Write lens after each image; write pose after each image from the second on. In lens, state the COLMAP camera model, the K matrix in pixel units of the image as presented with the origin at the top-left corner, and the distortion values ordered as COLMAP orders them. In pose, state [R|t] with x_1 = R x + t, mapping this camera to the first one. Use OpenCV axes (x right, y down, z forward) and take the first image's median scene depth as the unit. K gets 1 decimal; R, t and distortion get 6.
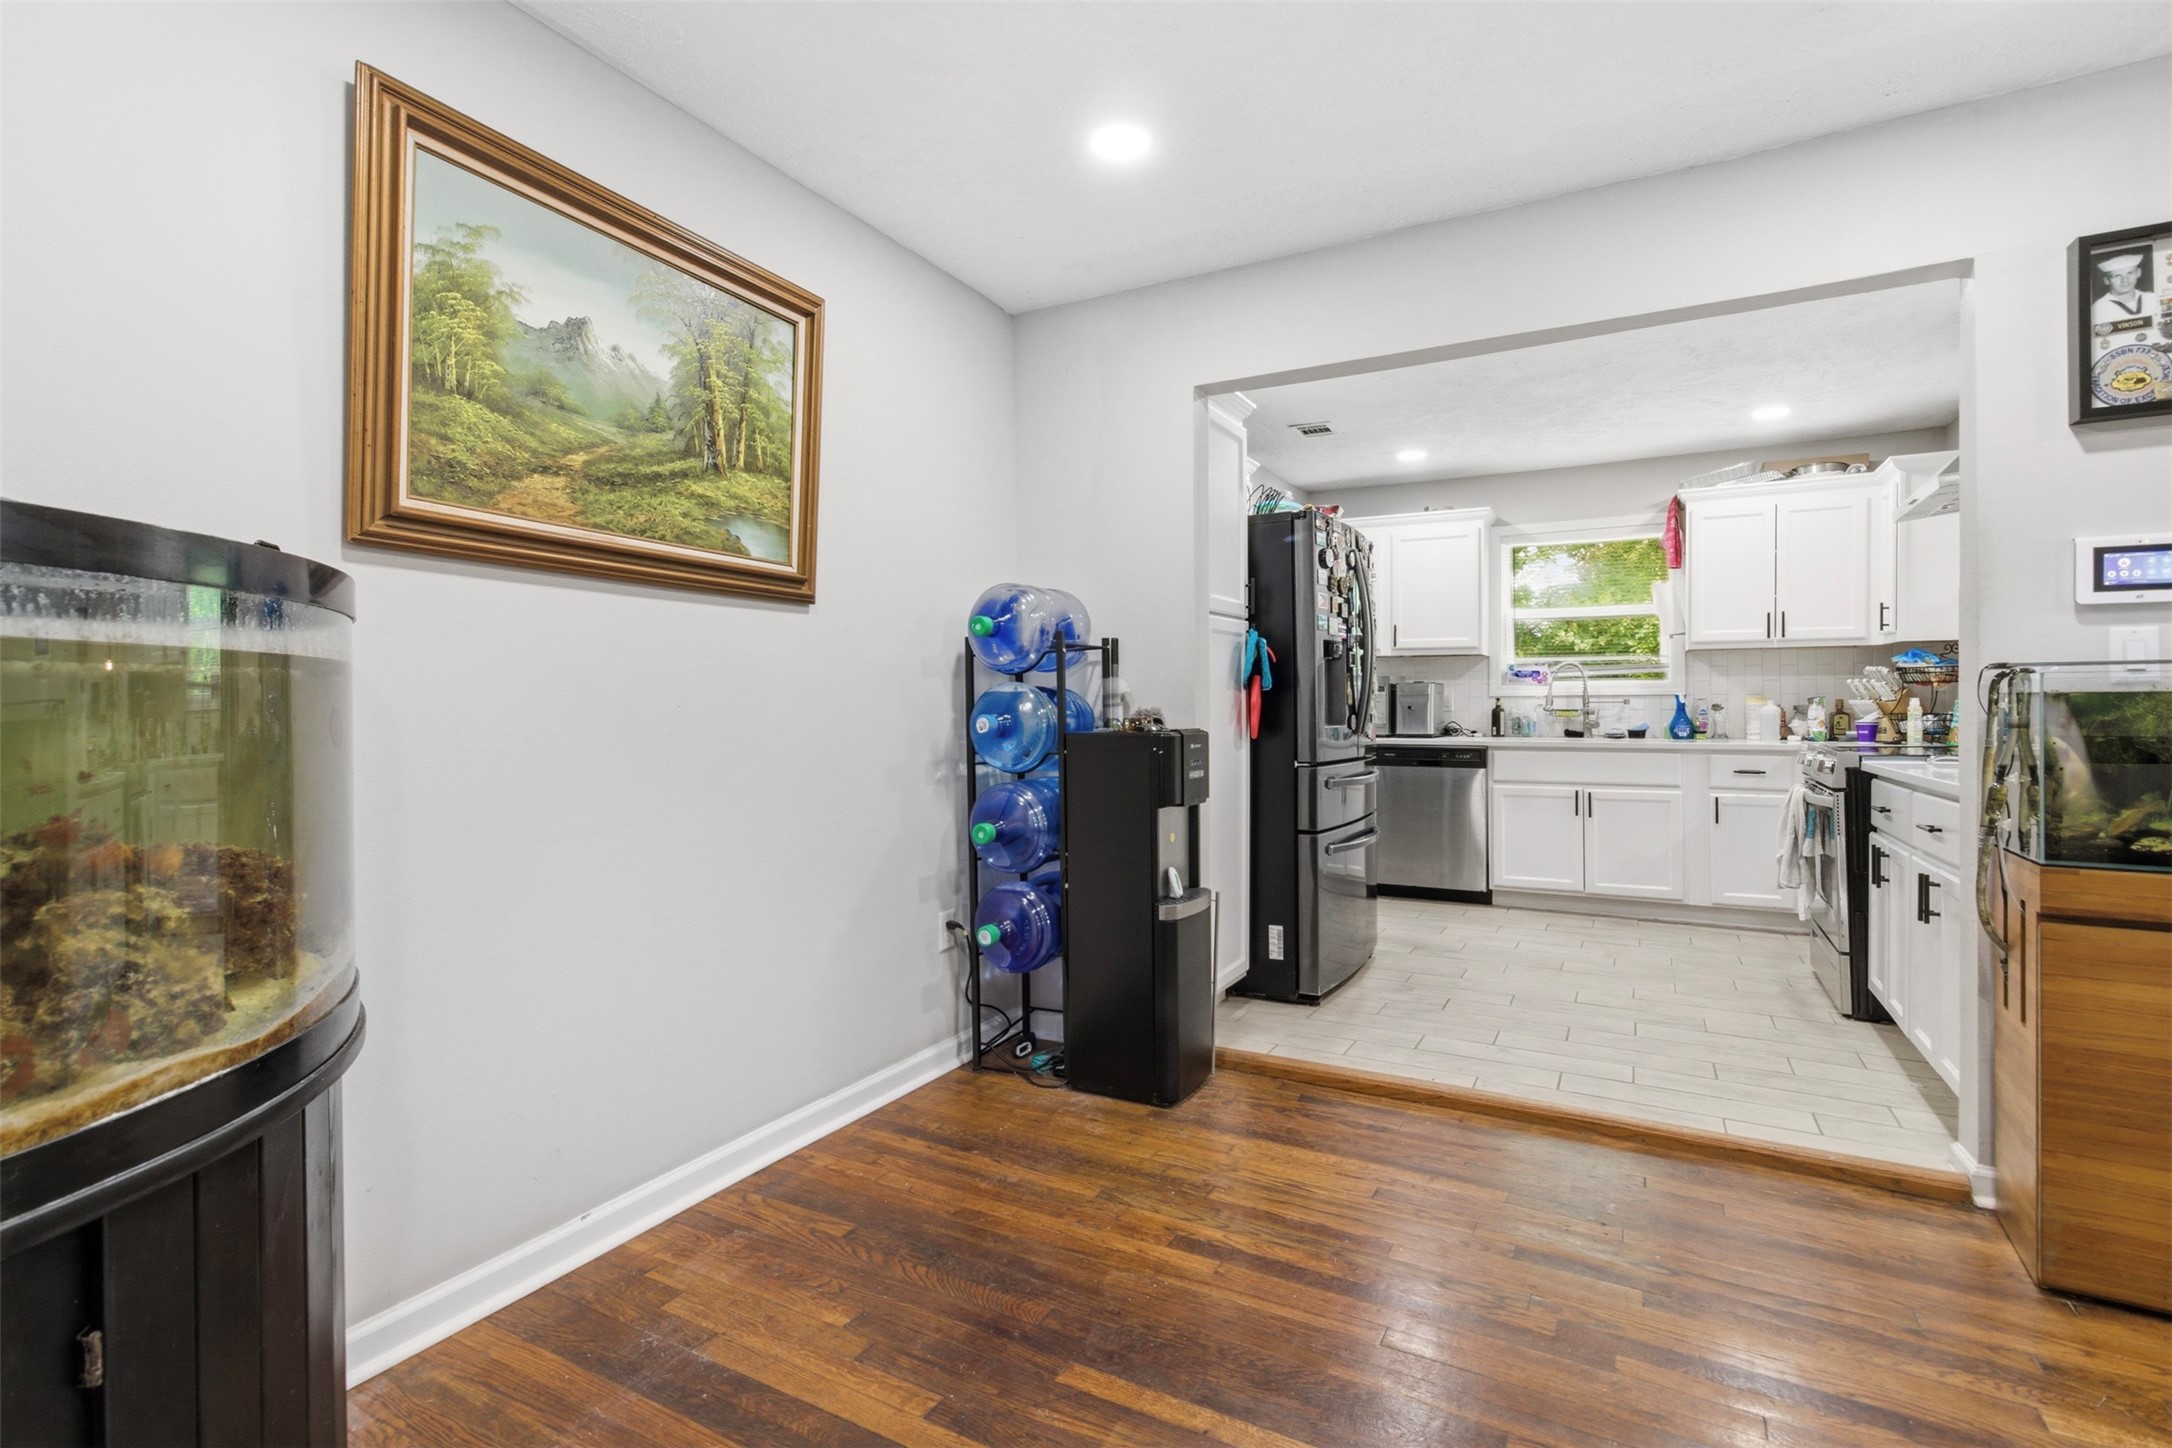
lens RADIAL K [[1024.6, 0, 1080.4], [0, 1024.6, 703.7], [0, 0, 1]] dist [-0.015054, 0.013954]
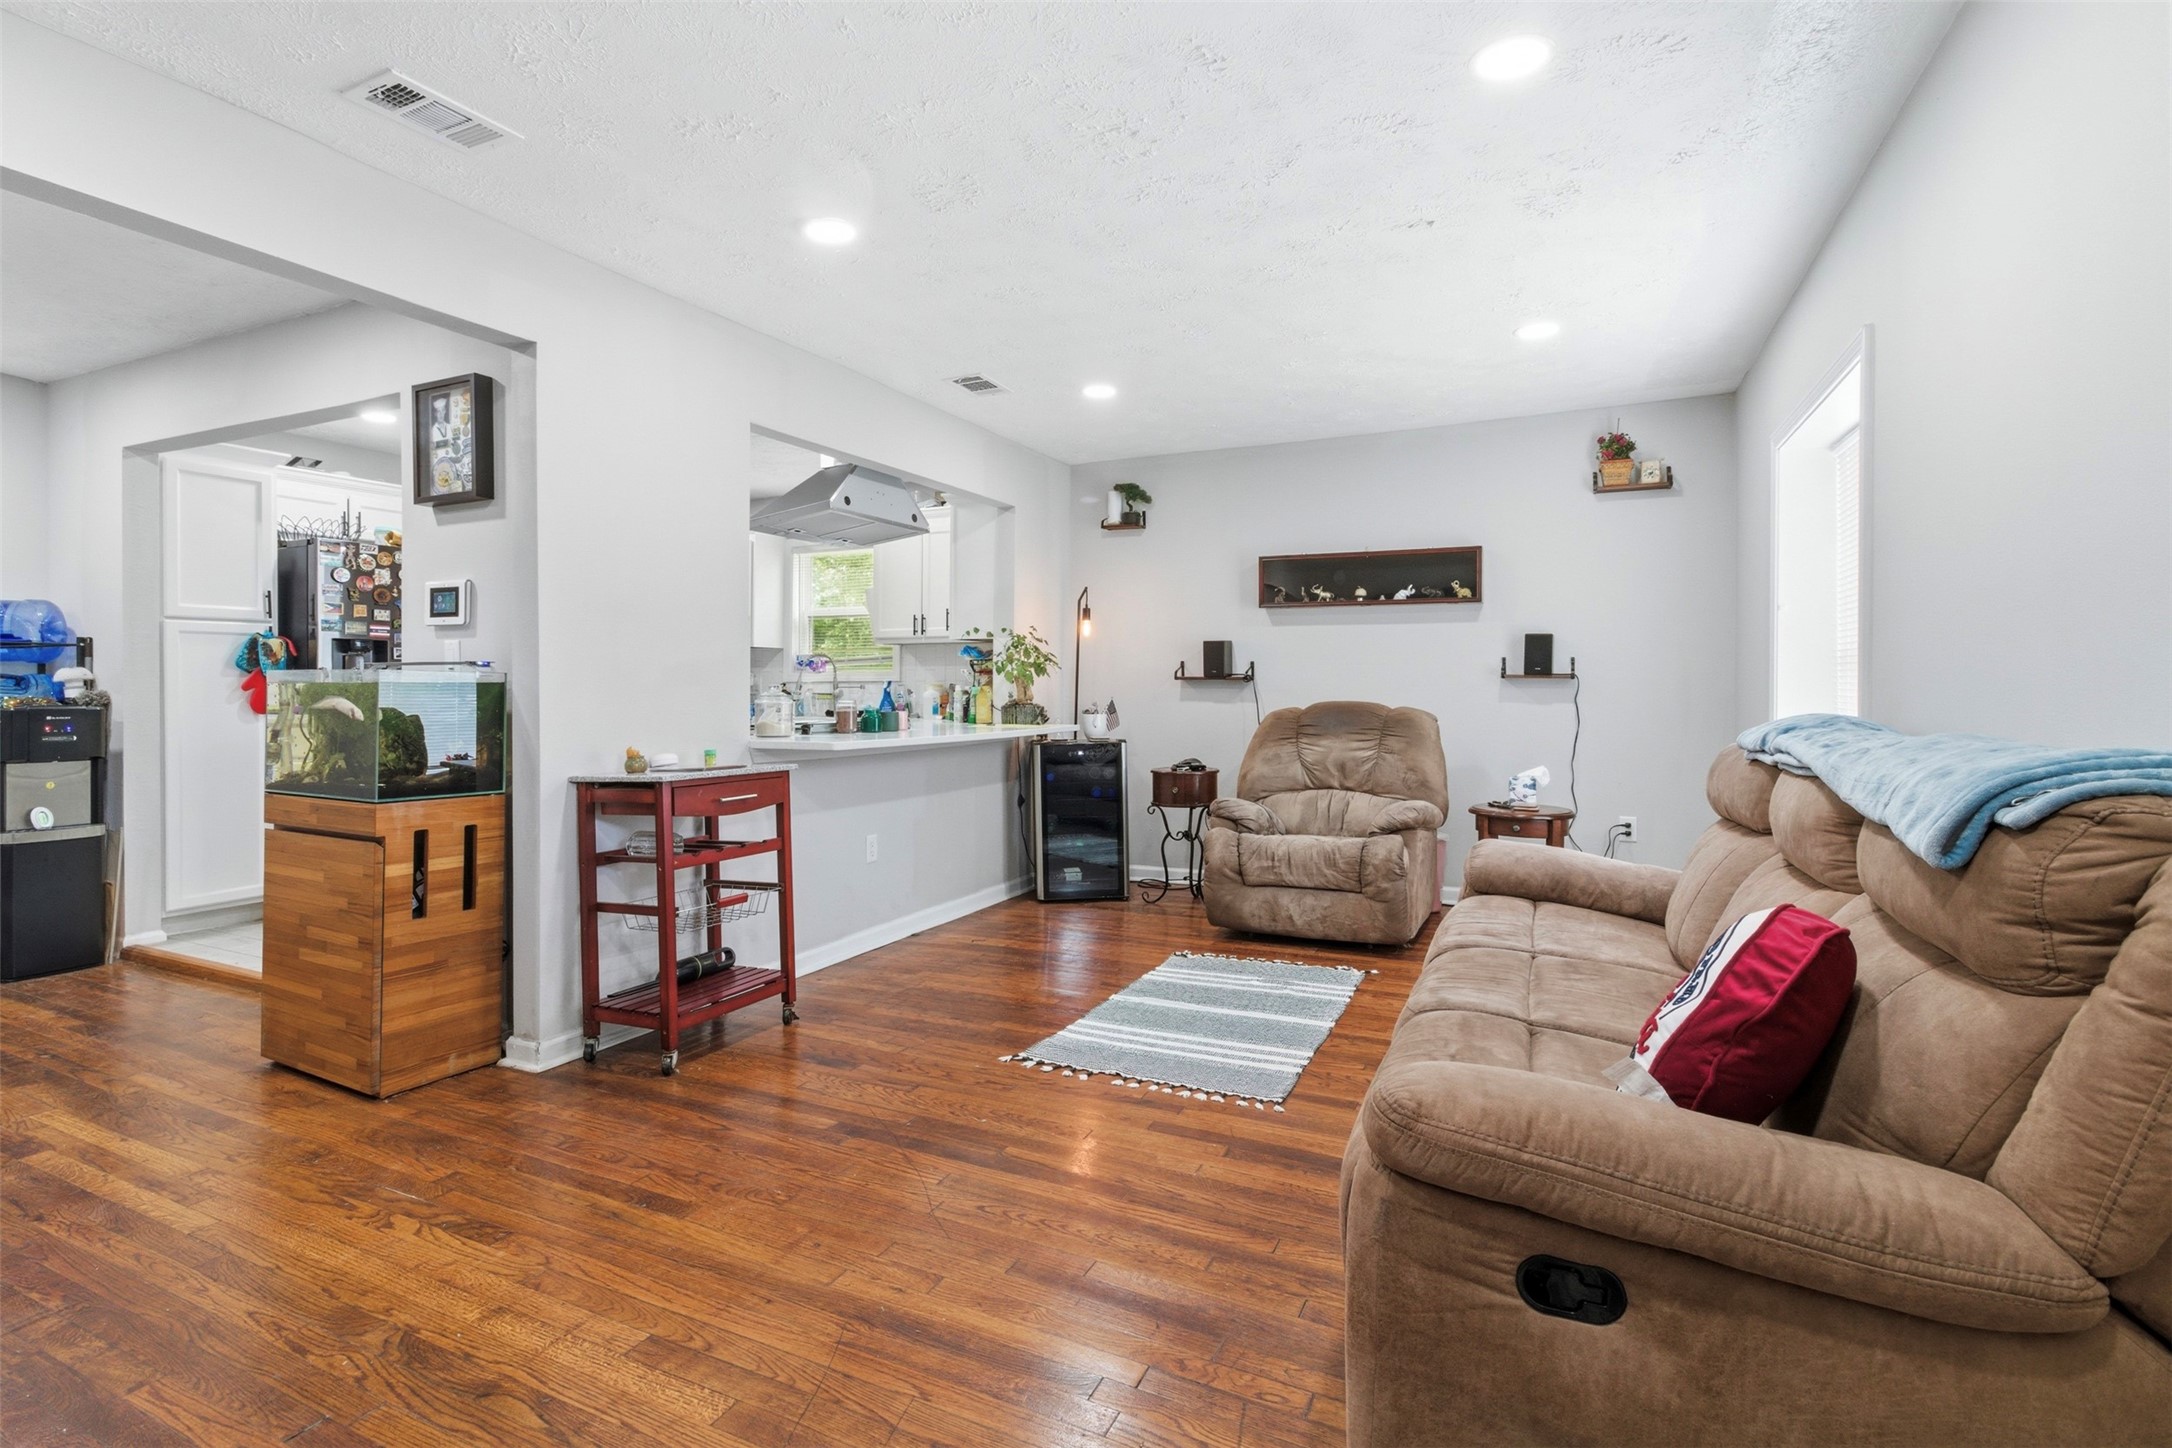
lens RADIAL K [[1024.6, 0, 1080.4], [0, 1024.6, 703.7], [0, 0, 1]] dist [-0.015054, 0.013954]
pose [[0.998383, 0.003099, 0.056756, 1.100626], [-0.004058, 0.999851, 0.016789, -0.005147], [-0.056696, -0.016992, 0.998247, -0.343644]]
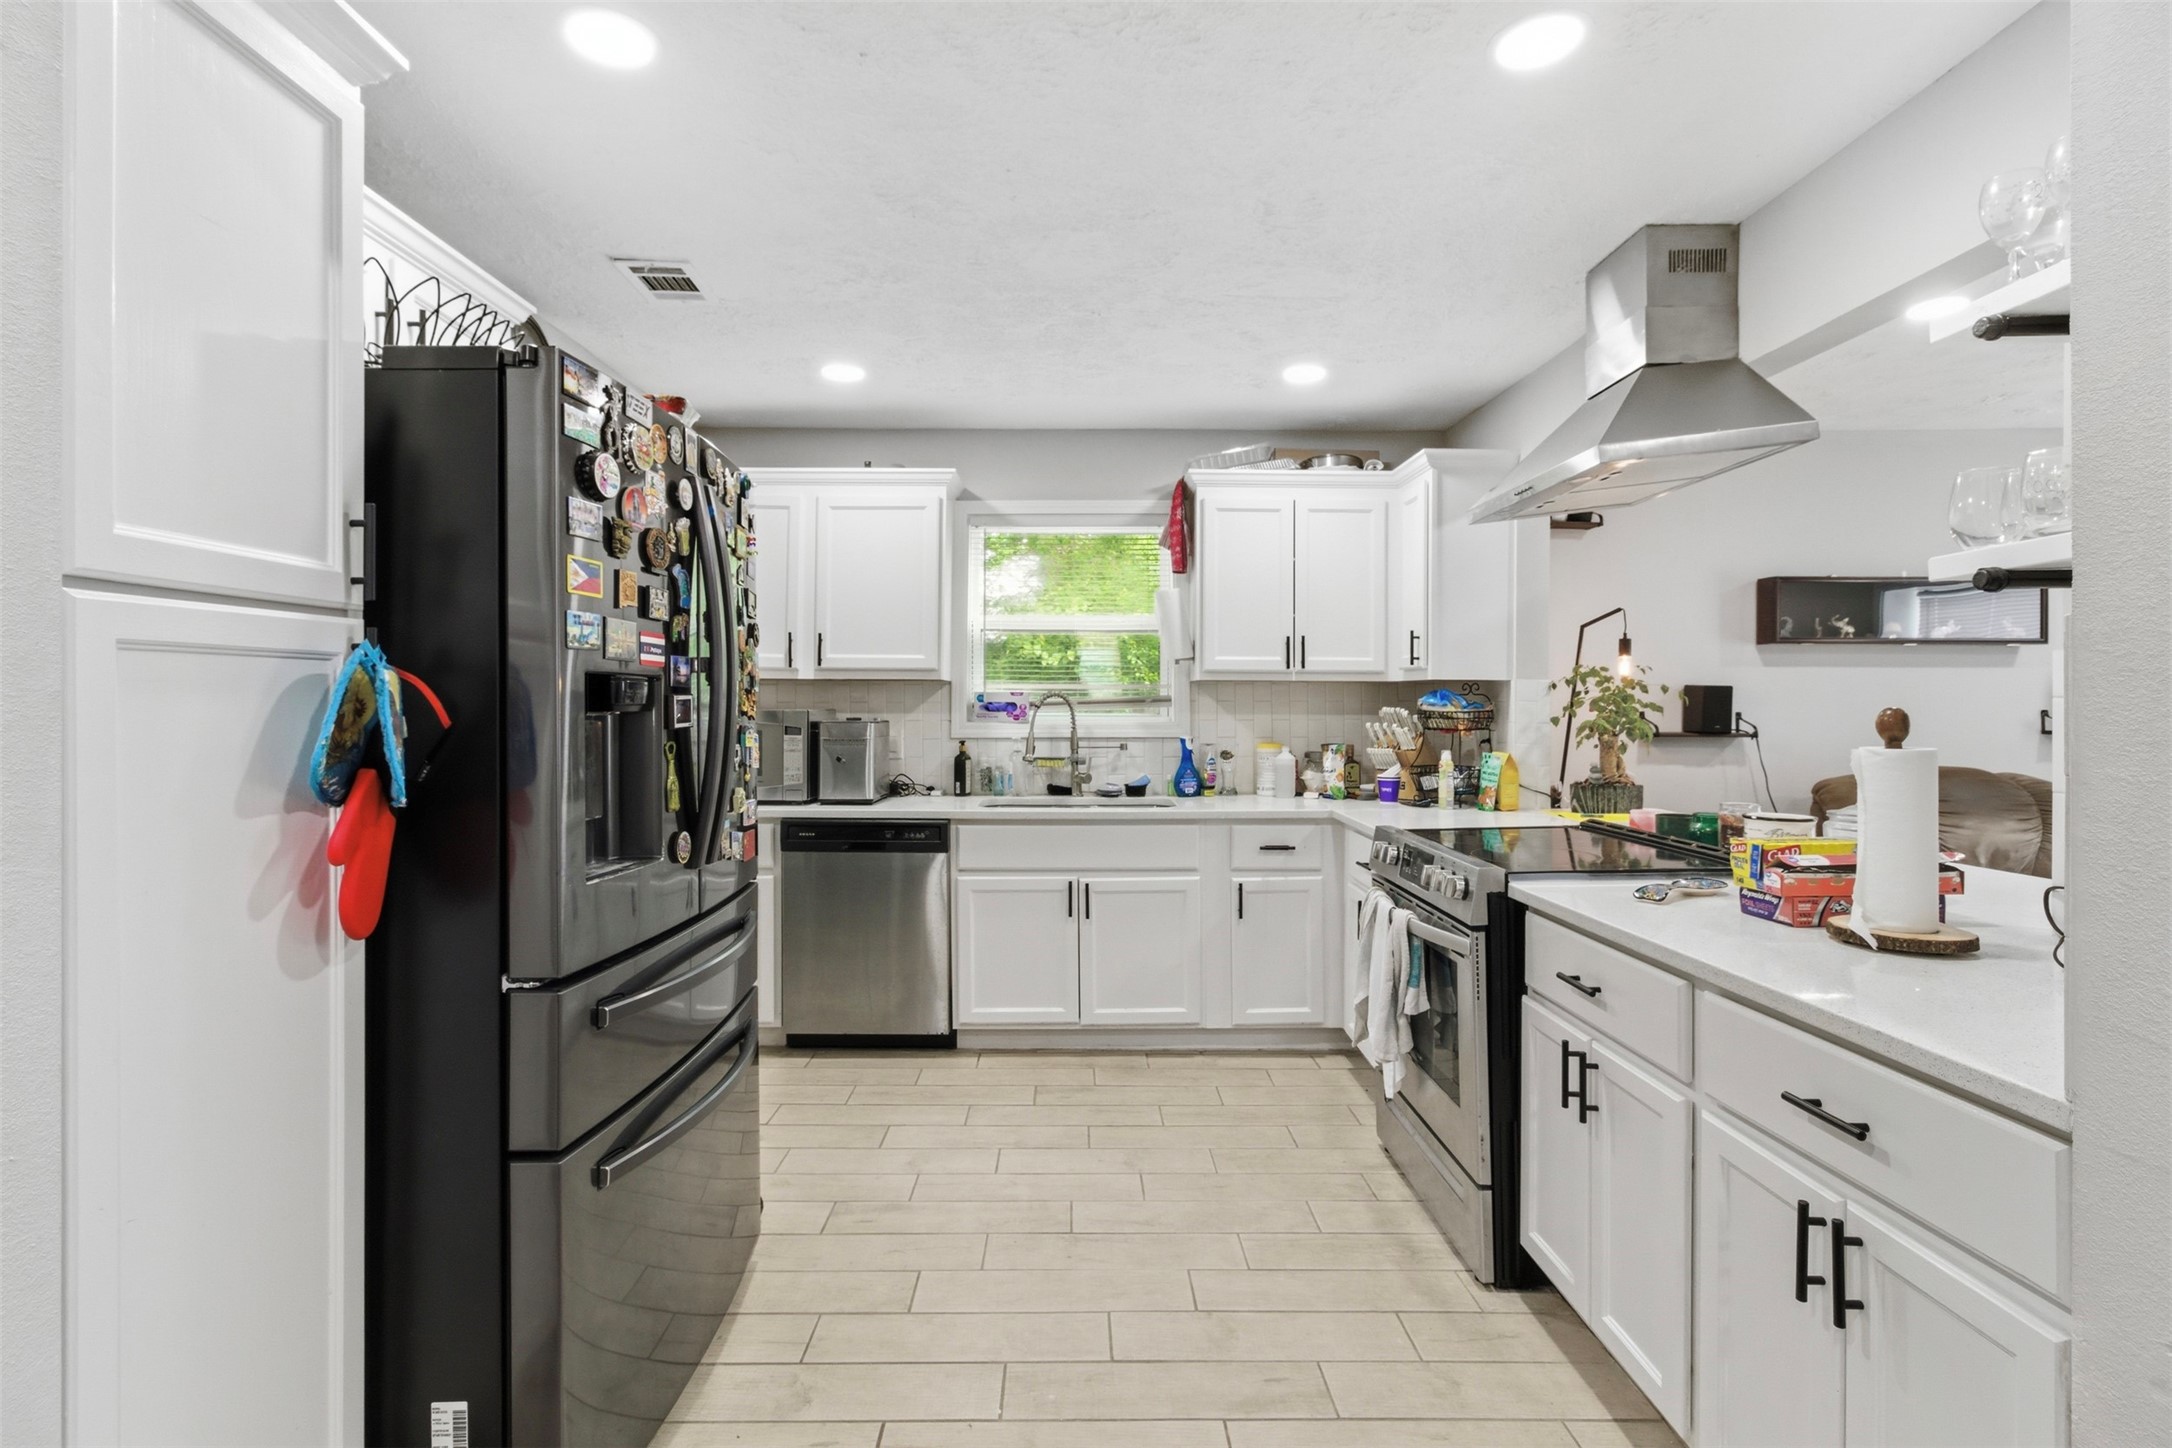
lens RADIAL K [[1018.9, 0, 1079.1], [0, 1018.9, 695.4], [0, 0, 1]] dist [-0.016089, 0.016478]
pose [[0.870792, 0.008723, 0.491575, 0.207372], [-0.005770, 0.999955, -0.007524, -0.050988], [-0.491618, 0.003716, 0.870803, 0.545846]]
